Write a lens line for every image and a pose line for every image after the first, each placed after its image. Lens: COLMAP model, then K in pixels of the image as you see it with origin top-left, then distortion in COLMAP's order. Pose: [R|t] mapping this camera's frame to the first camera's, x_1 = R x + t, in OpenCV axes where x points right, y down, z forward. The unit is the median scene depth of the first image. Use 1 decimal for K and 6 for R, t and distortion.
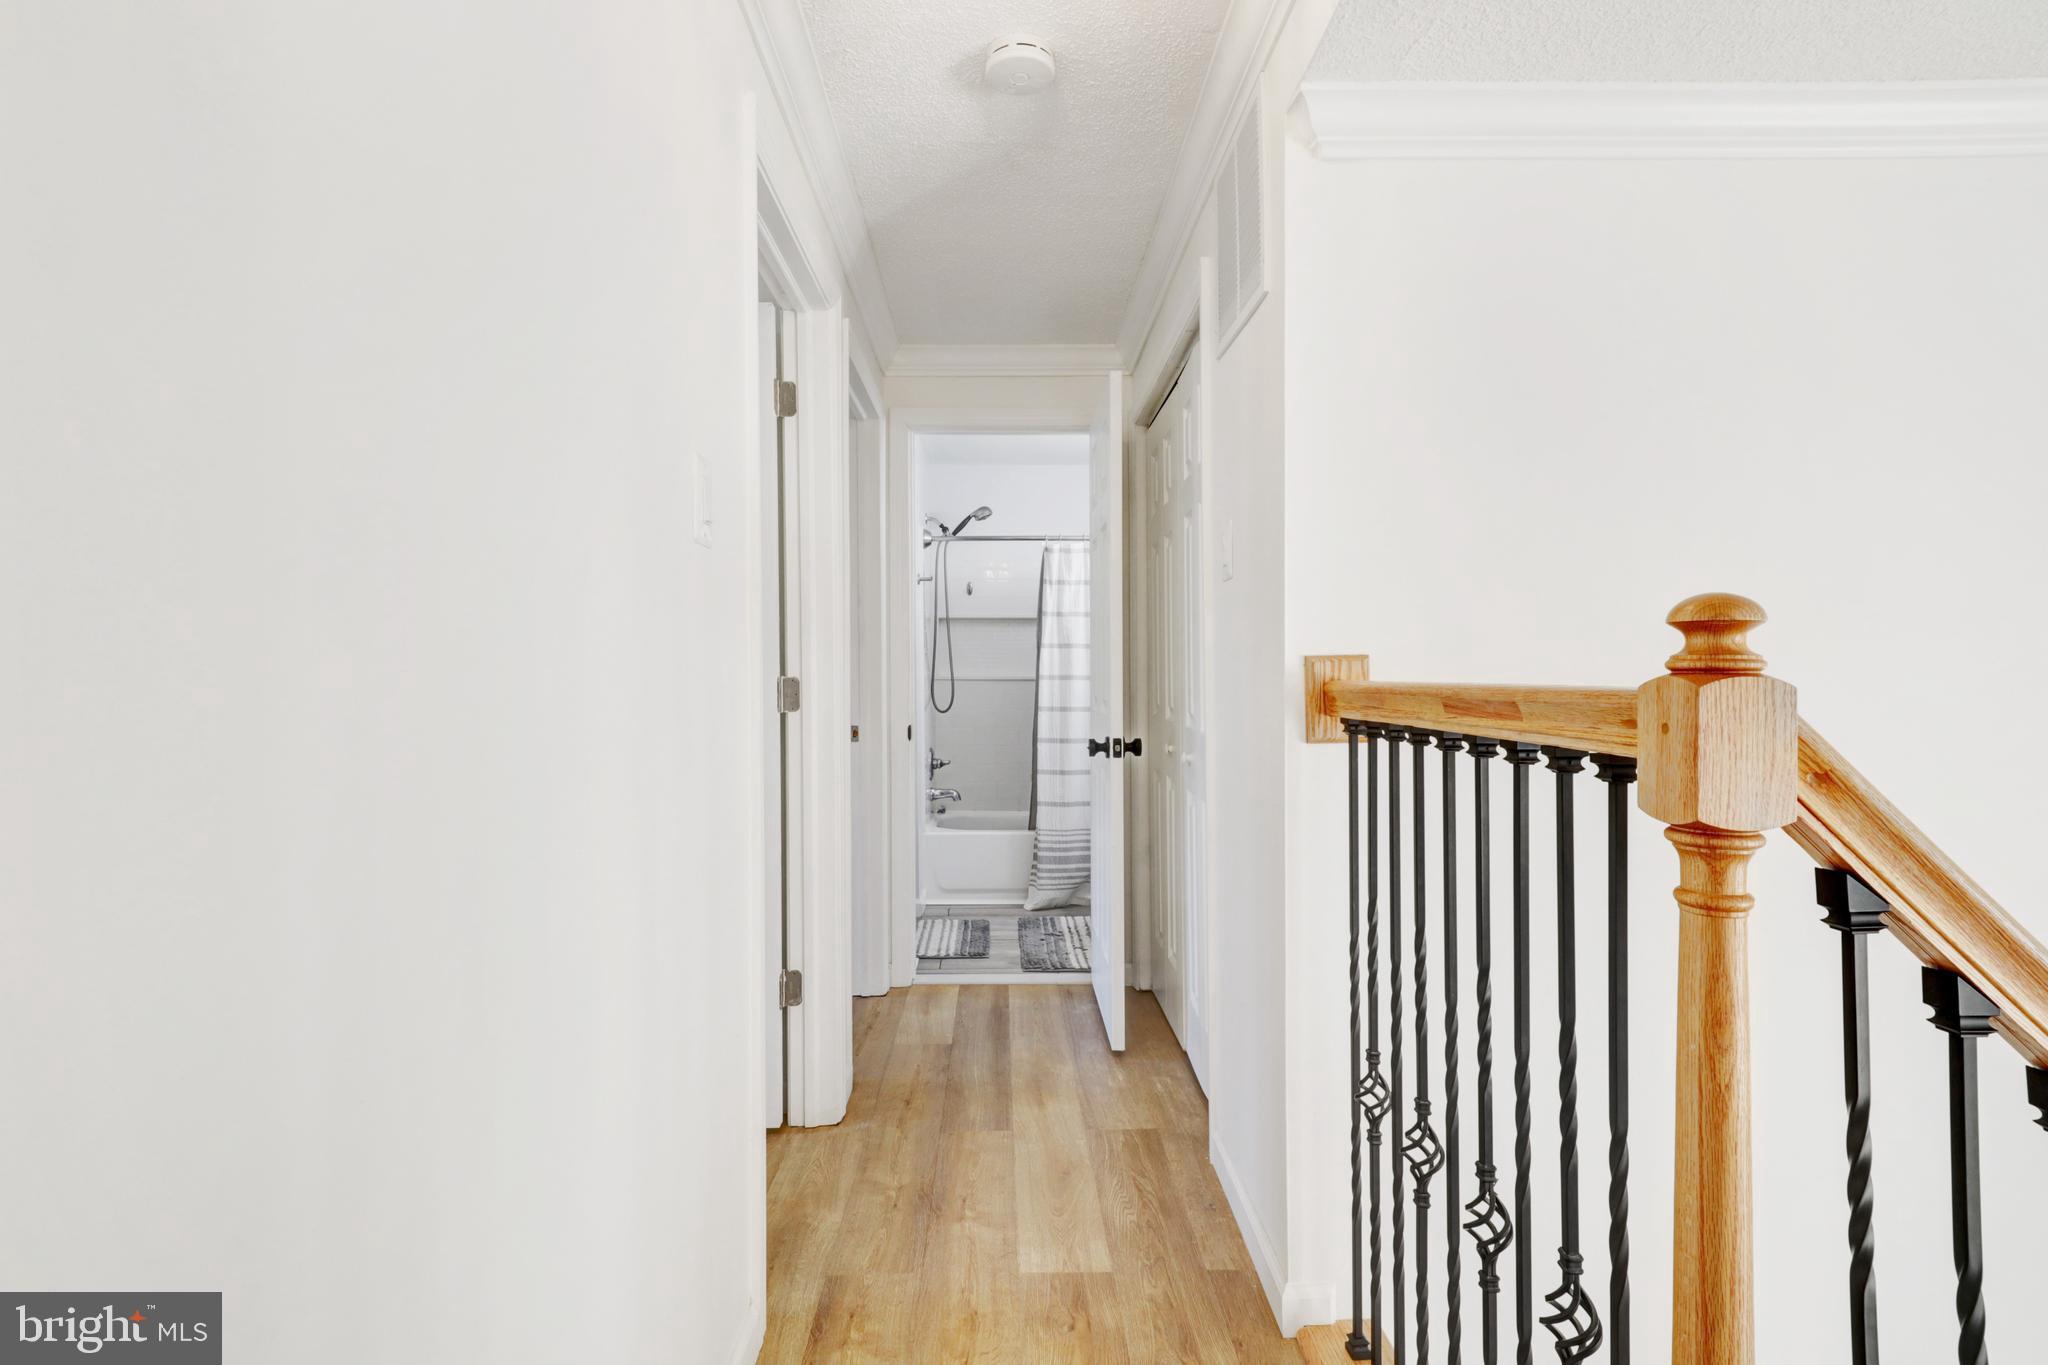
lens RADIAL K [[1024.3, 0, 1000.0], [0, 1024.3, 678.3], [0, 0, 1]] dist [-0.022801, 0.001073]
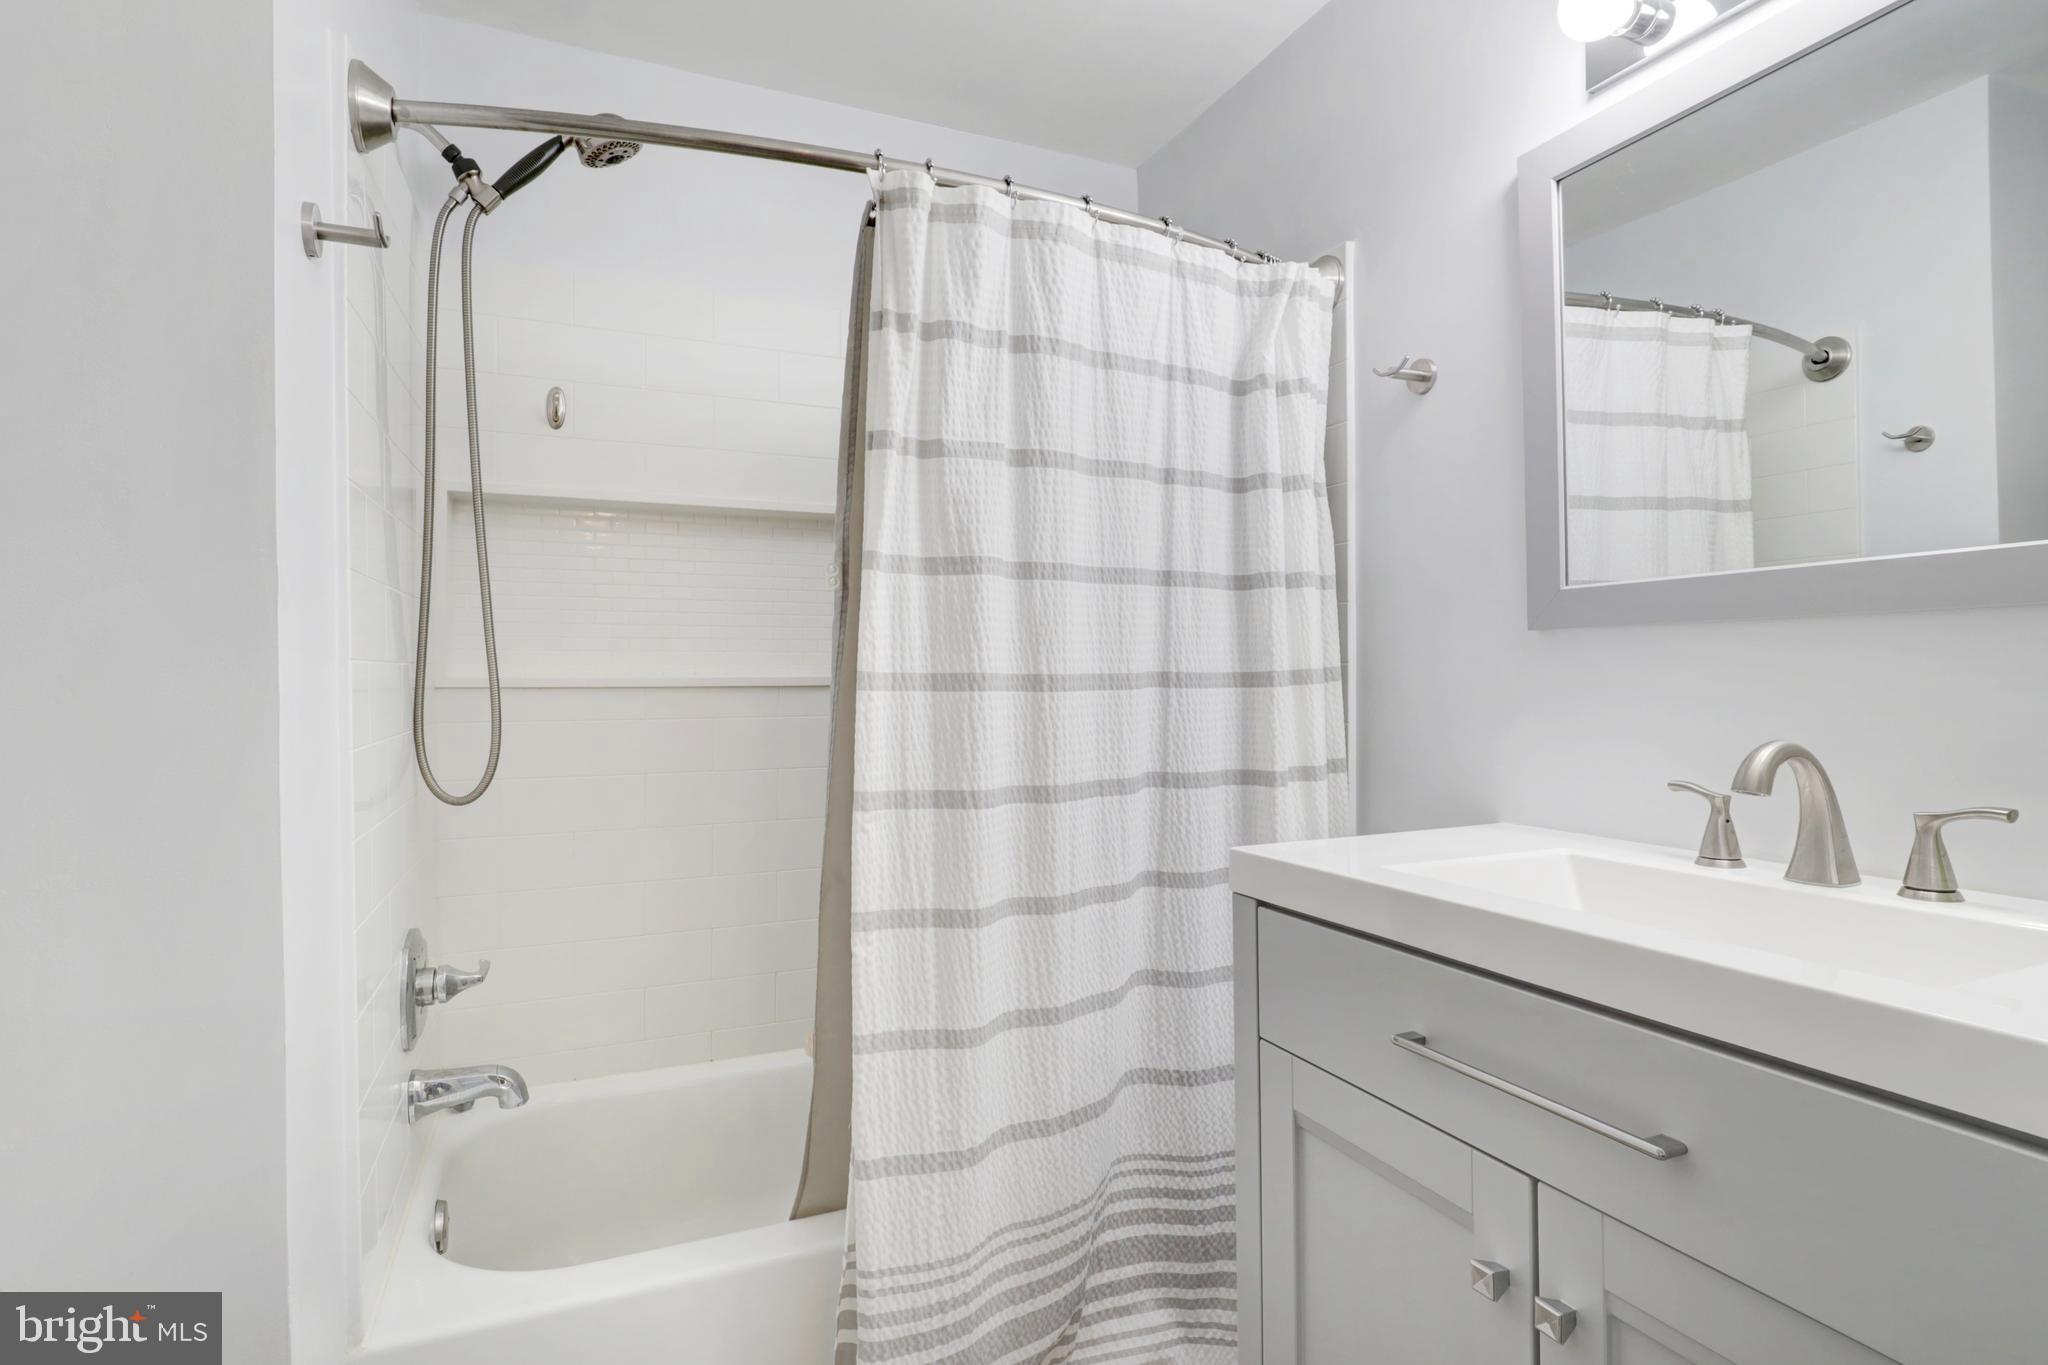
lens RADIAL K [[1032.5, 0, 1041.5], [0, 1032.5, 654.1], [0, 0, 1]] dist [-0.020662, 0.000309]
pose [[0.910651, -0.002752, 0.413168, -0.027612], [0.008582, 0.999888, -0.012254, -0.004531], [-0.413088, 0.014705, 0.910572, 0.738555]]
